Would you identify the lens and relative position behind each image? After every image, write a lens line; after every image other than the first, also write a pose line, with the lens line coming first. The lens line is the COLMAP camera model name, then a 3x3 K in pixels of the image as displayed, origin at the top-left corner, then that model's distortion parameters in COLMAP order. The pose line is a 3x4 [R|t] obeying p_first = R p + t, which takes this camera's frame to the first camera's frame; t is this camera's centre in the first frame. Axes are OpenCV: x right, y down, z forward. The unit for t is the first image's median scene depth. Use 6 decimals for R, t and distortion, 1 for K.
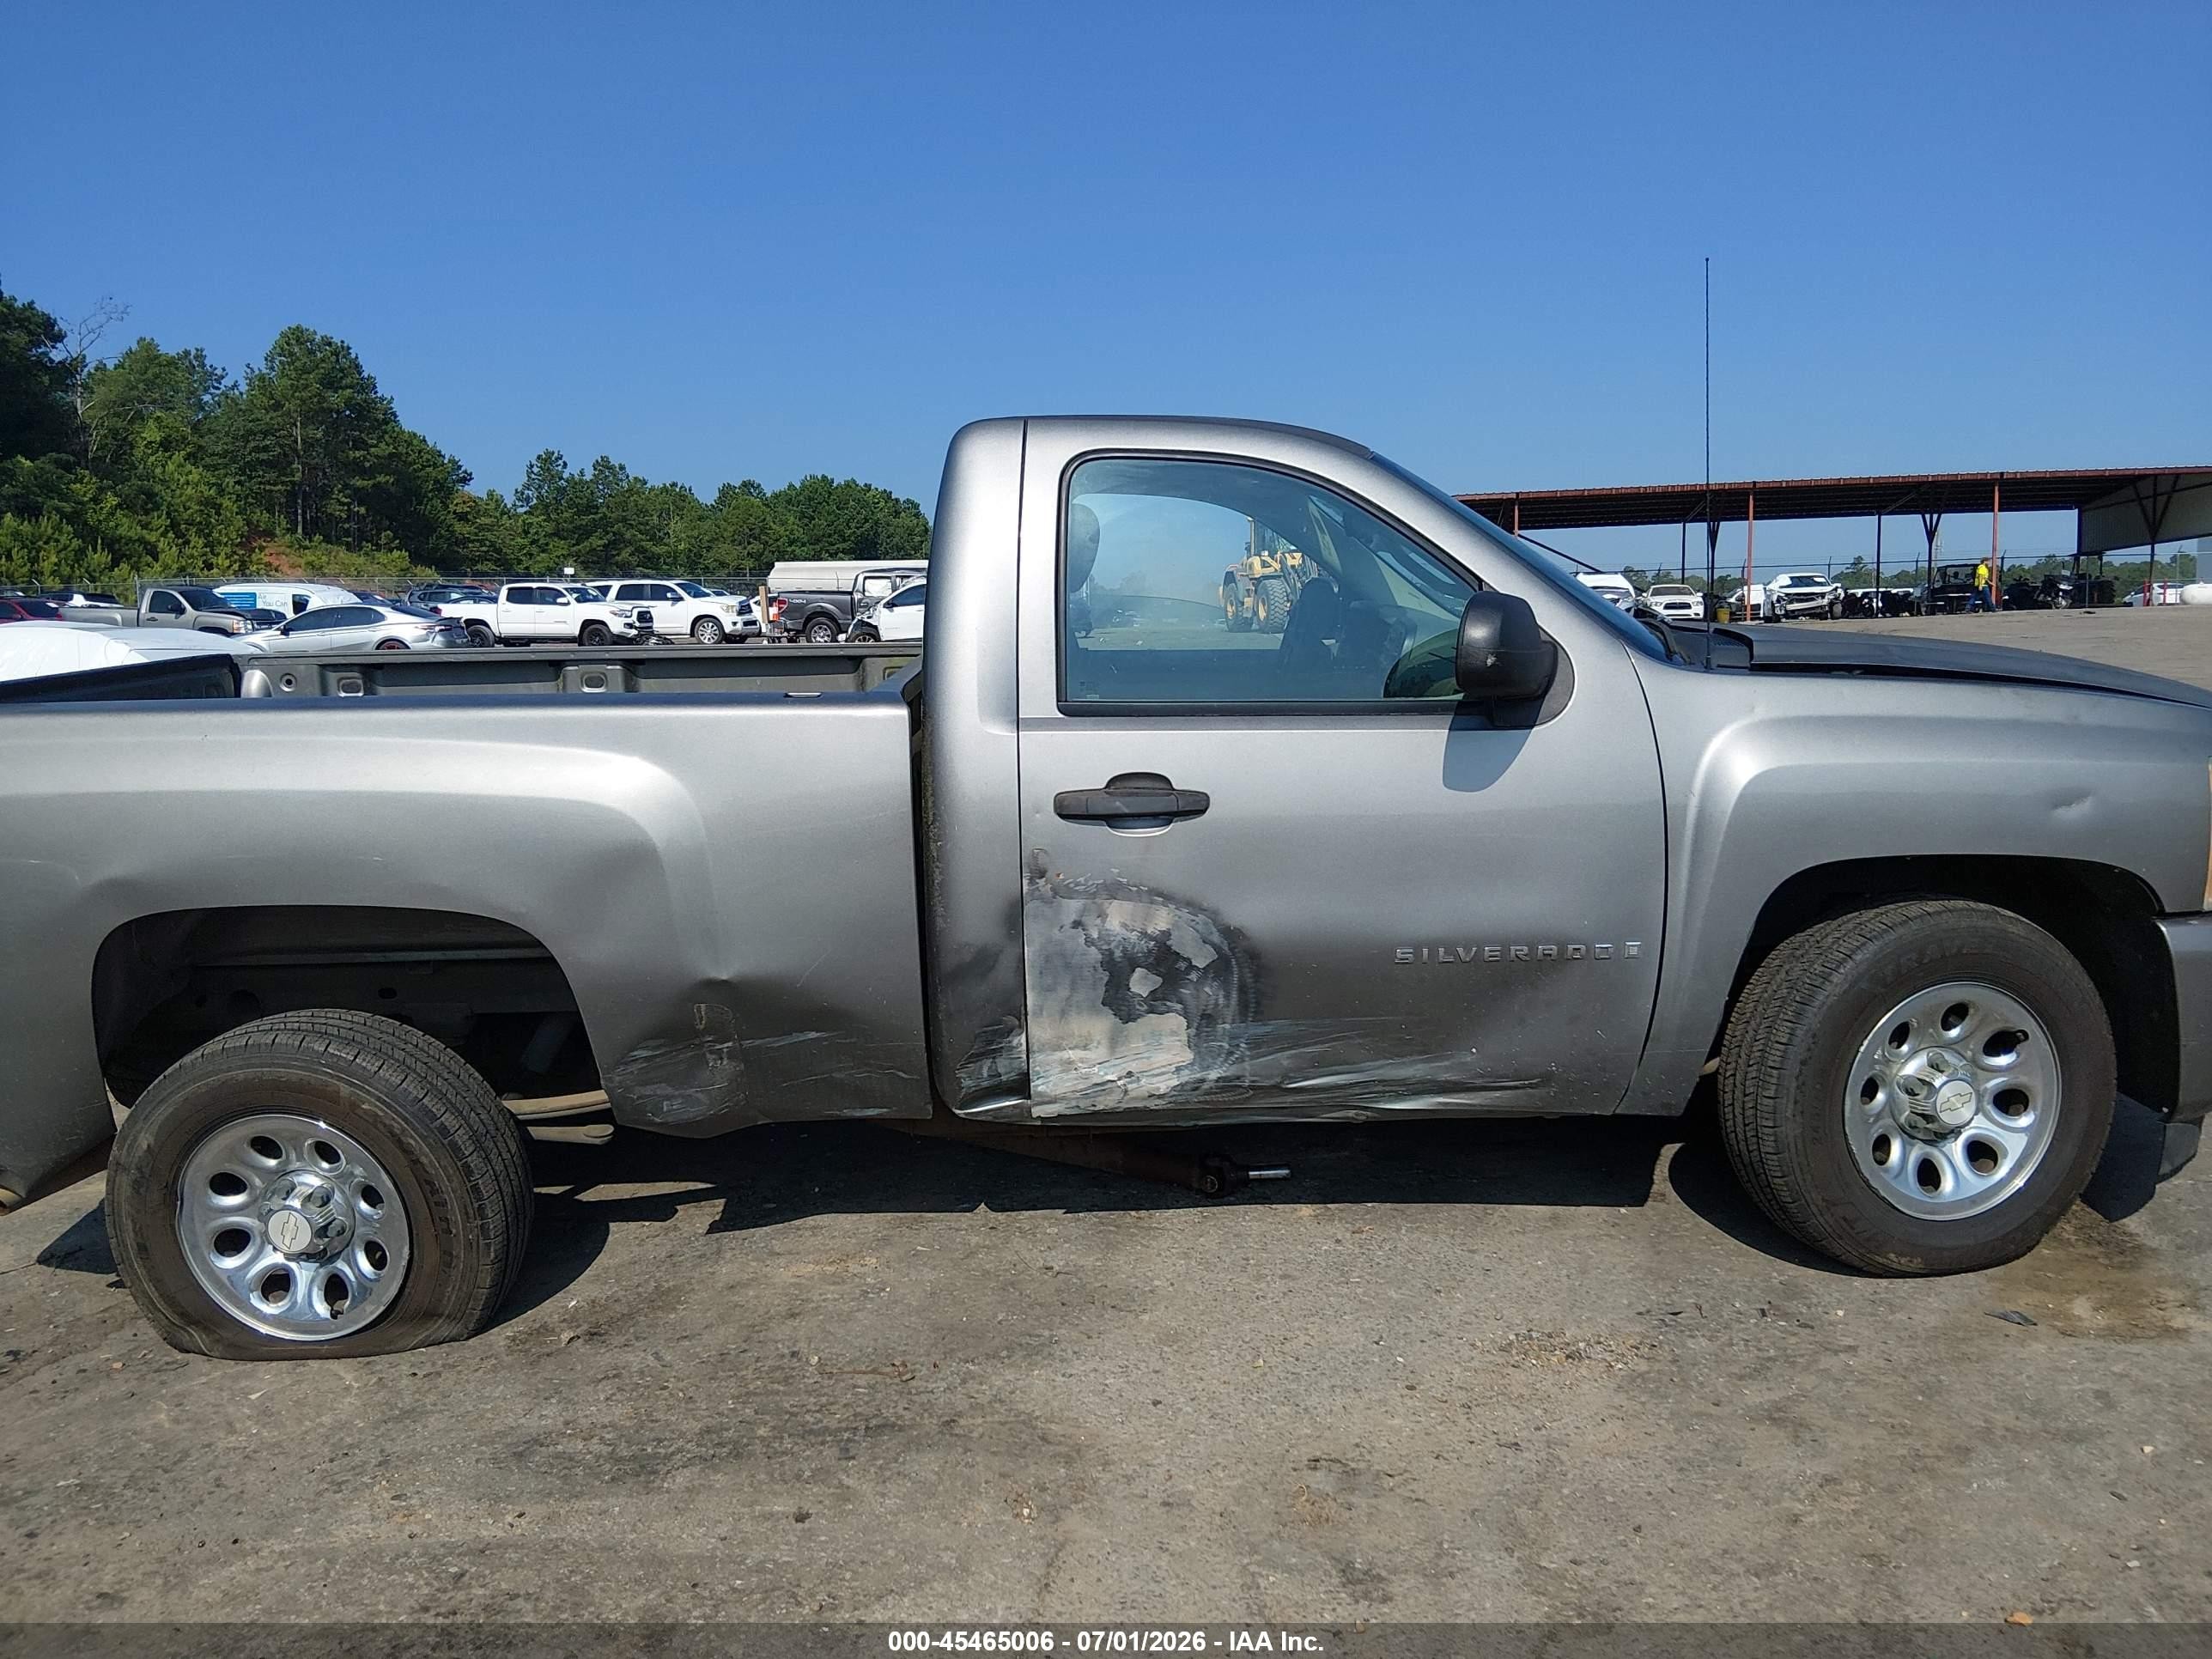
lens RADIAL K [[1671.8, 0, 1102.9], [0, 1671.8, 802.6], [0, 0, 1]] dist [0.133072, -0.238406]
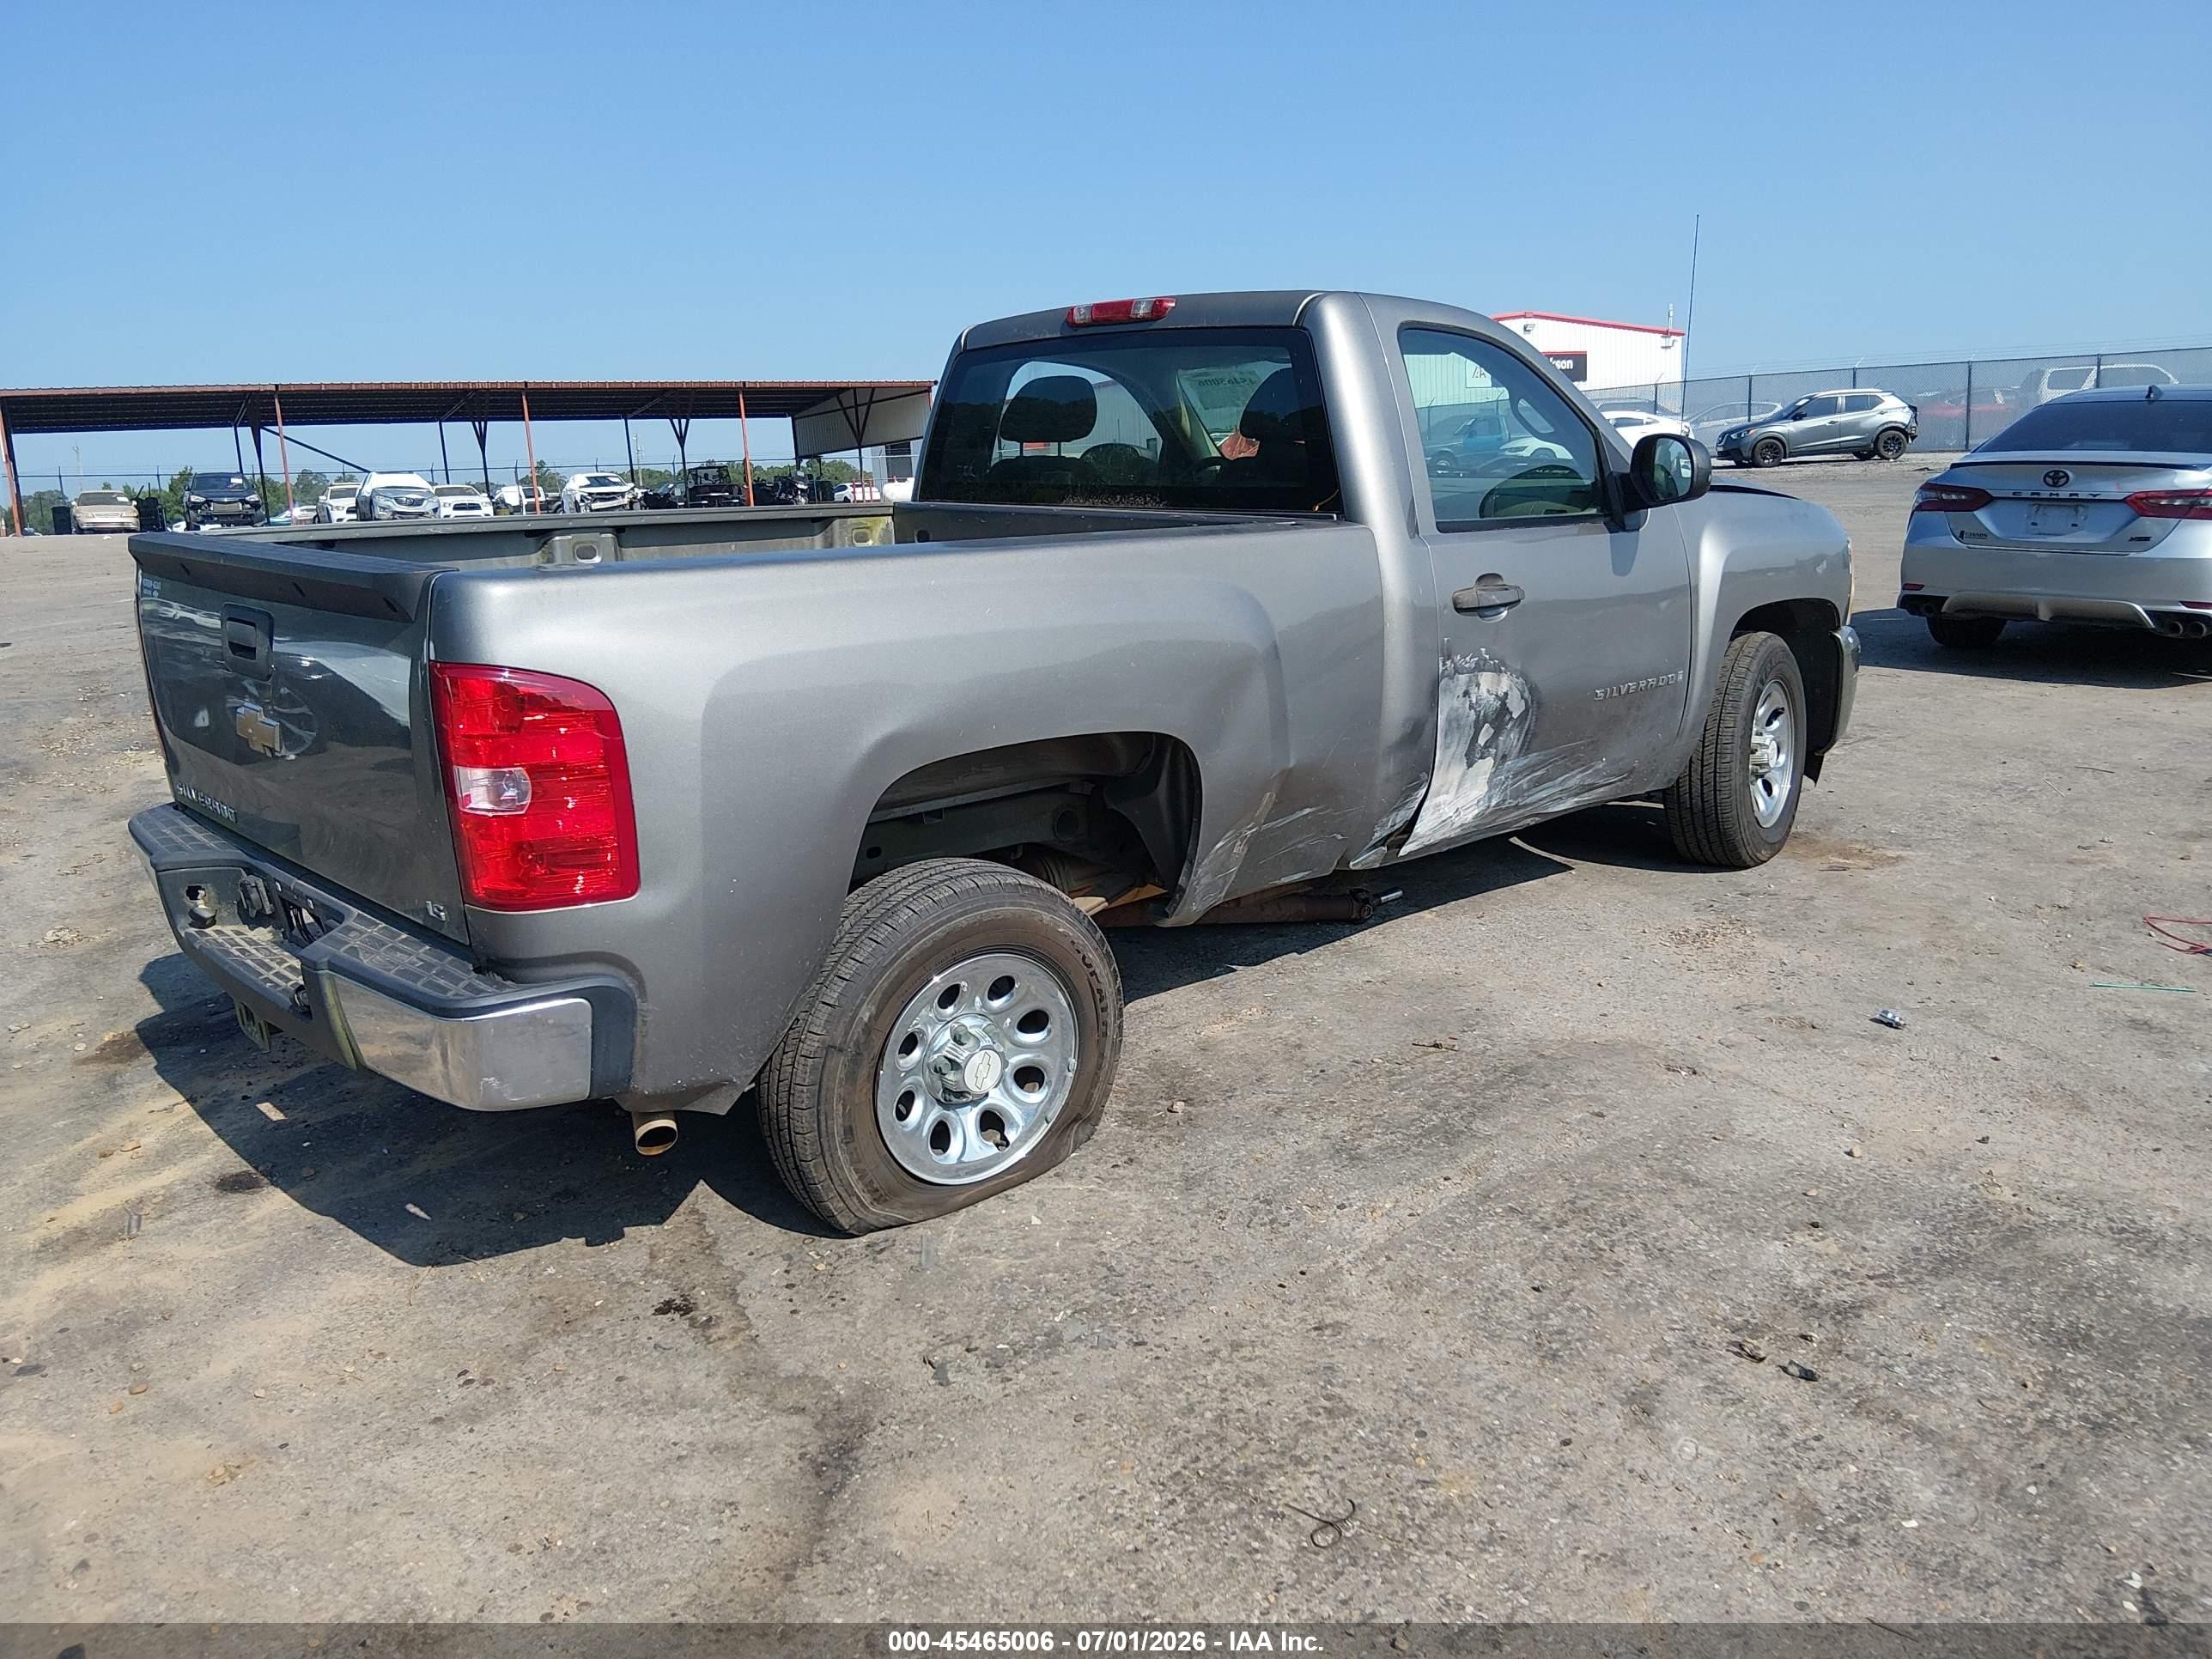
lens RADIAL K [[1671.8, 0, 1102.9], [0, 1671.8, 802.6], [0, 0, 1]] dist [0.133072, -0.238406]
pose [[0.744051, -0.135933, 0.654149, -0.966054], [0.099968, 0.990713, 0.092164, 0.007413], [-0.660602, -0.003180, 0.750730, 0.184855]]
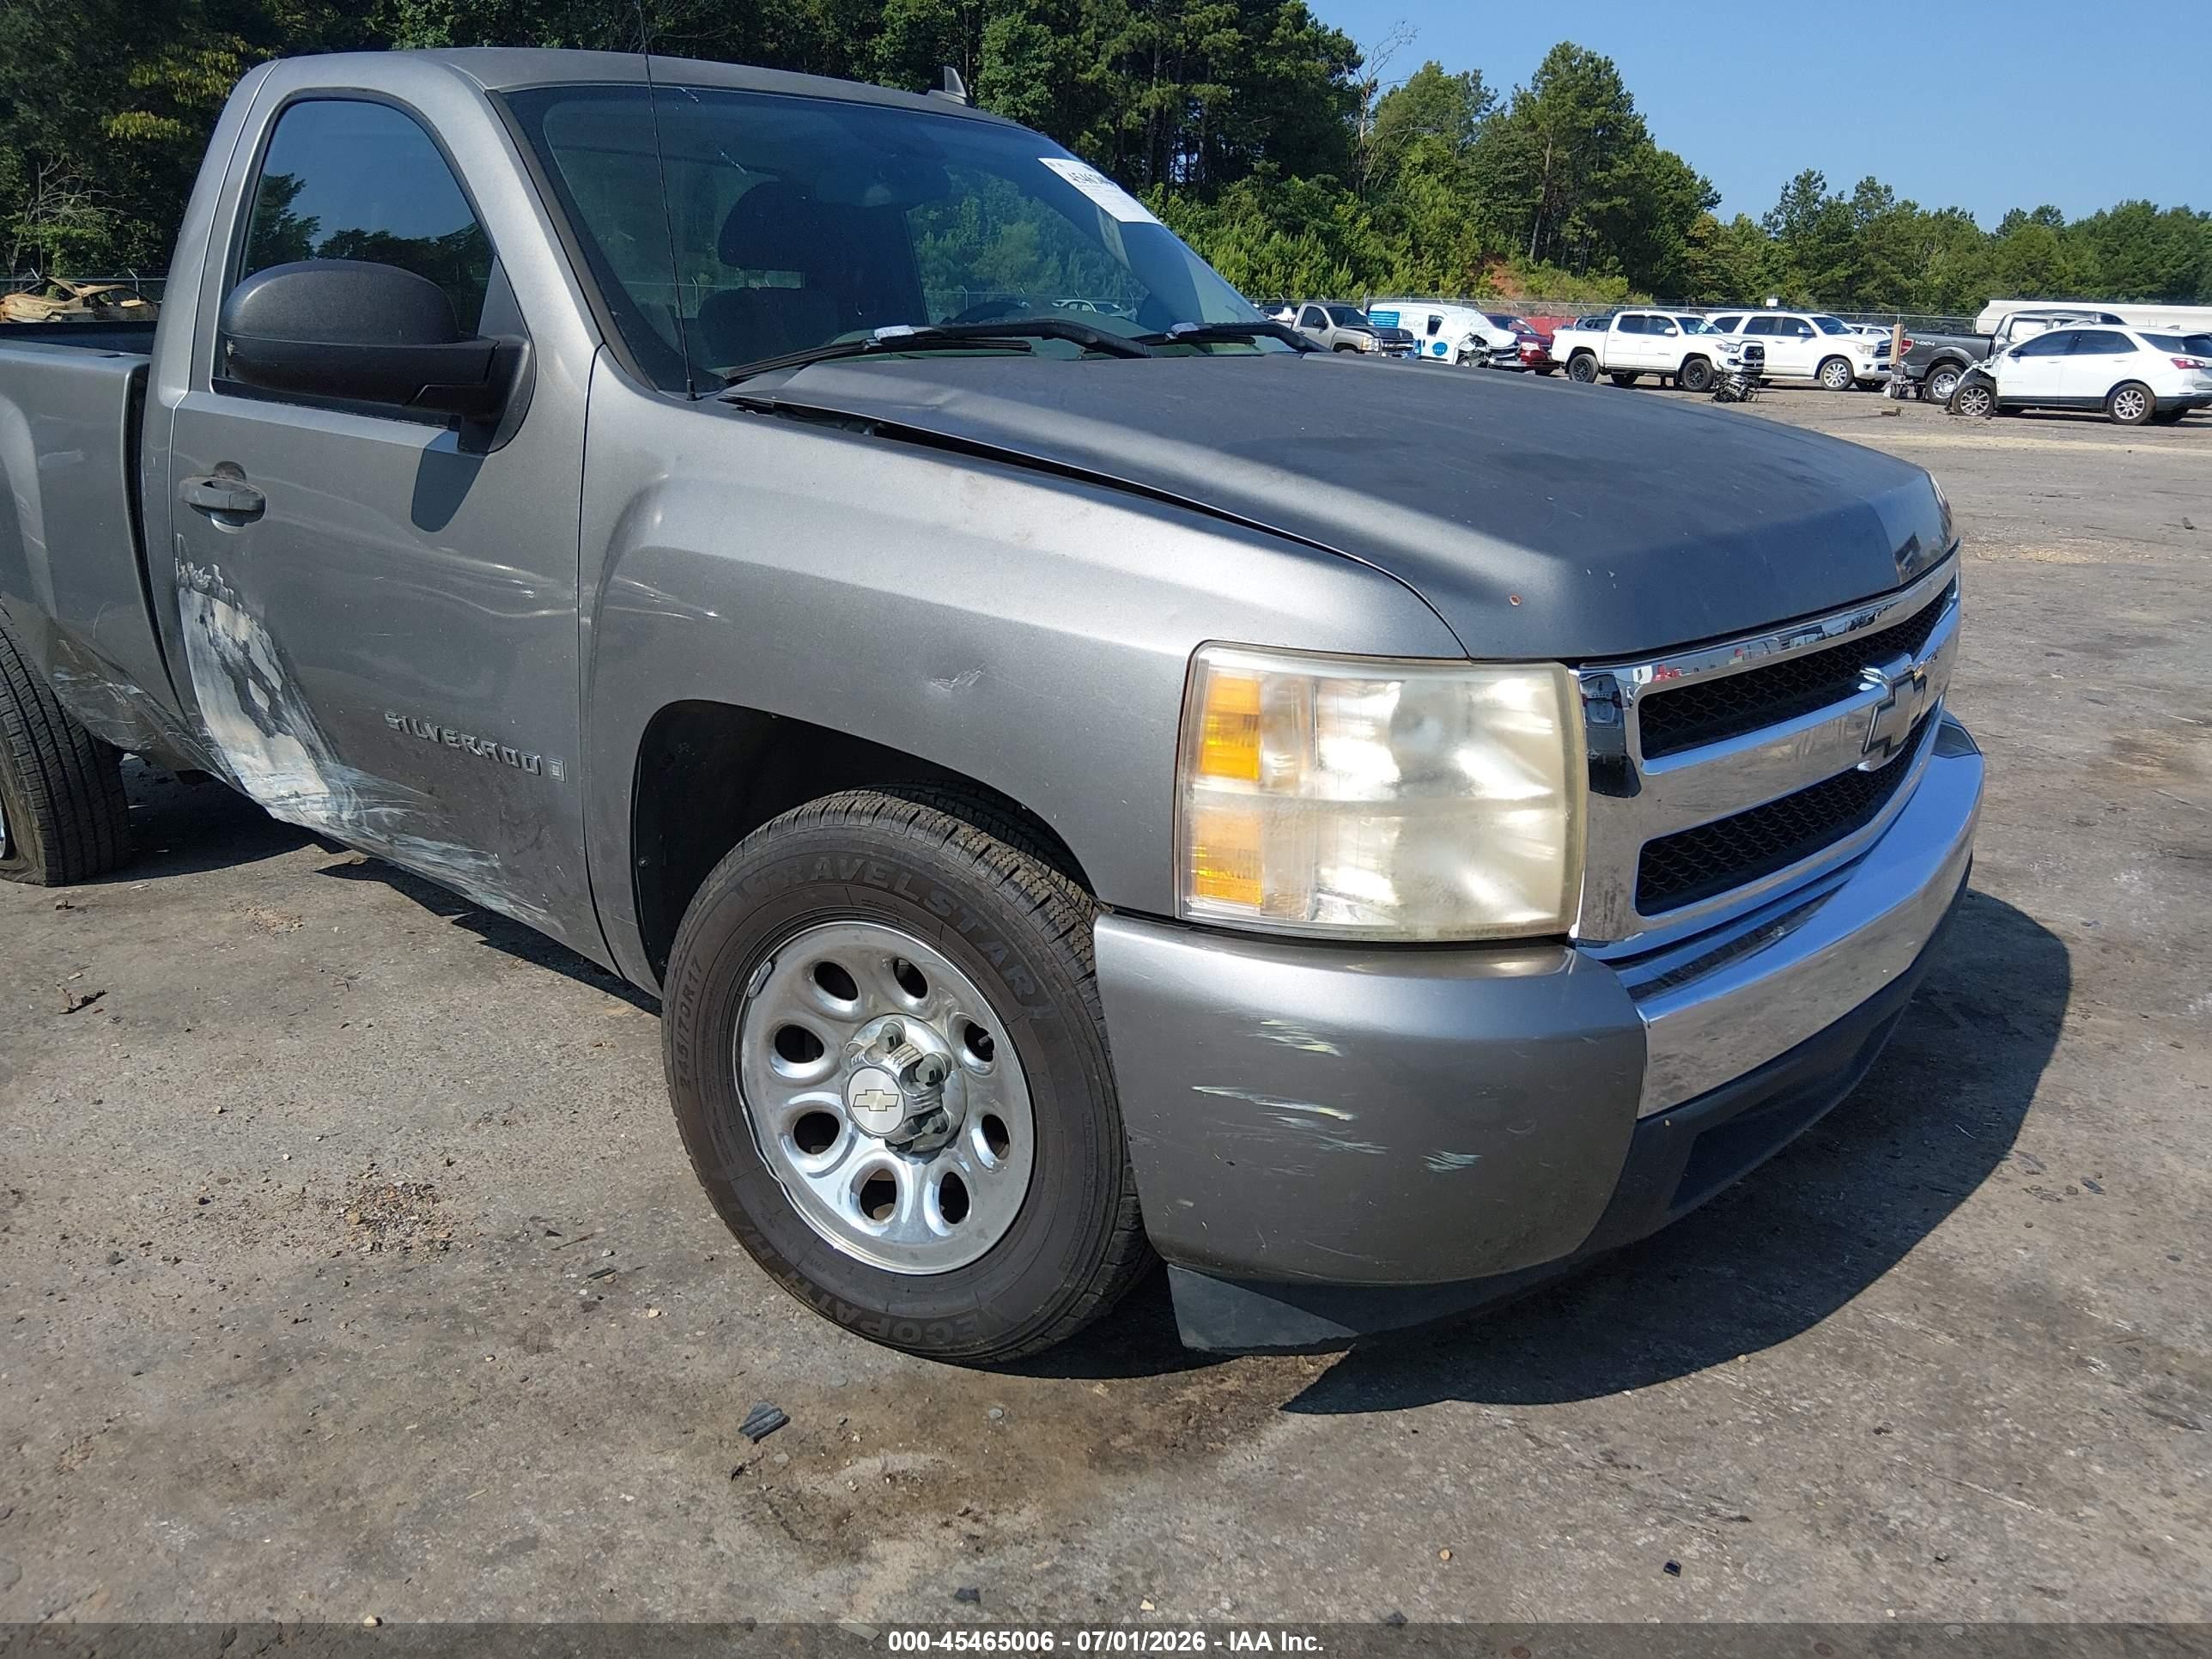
lens RADIAL K [[1671.8, 0, 1102.9], [0, 1671.8, 802.6], [0, 0, 1]] dist [0.133072, -0.238406]
pose [[0.763420, 0.221505, -0.606734, 0.859494], [-0.128239, 0.972637, 0.193731, -0.067893], [0.633044, -0.070091, 0.770936, 0.513245]]
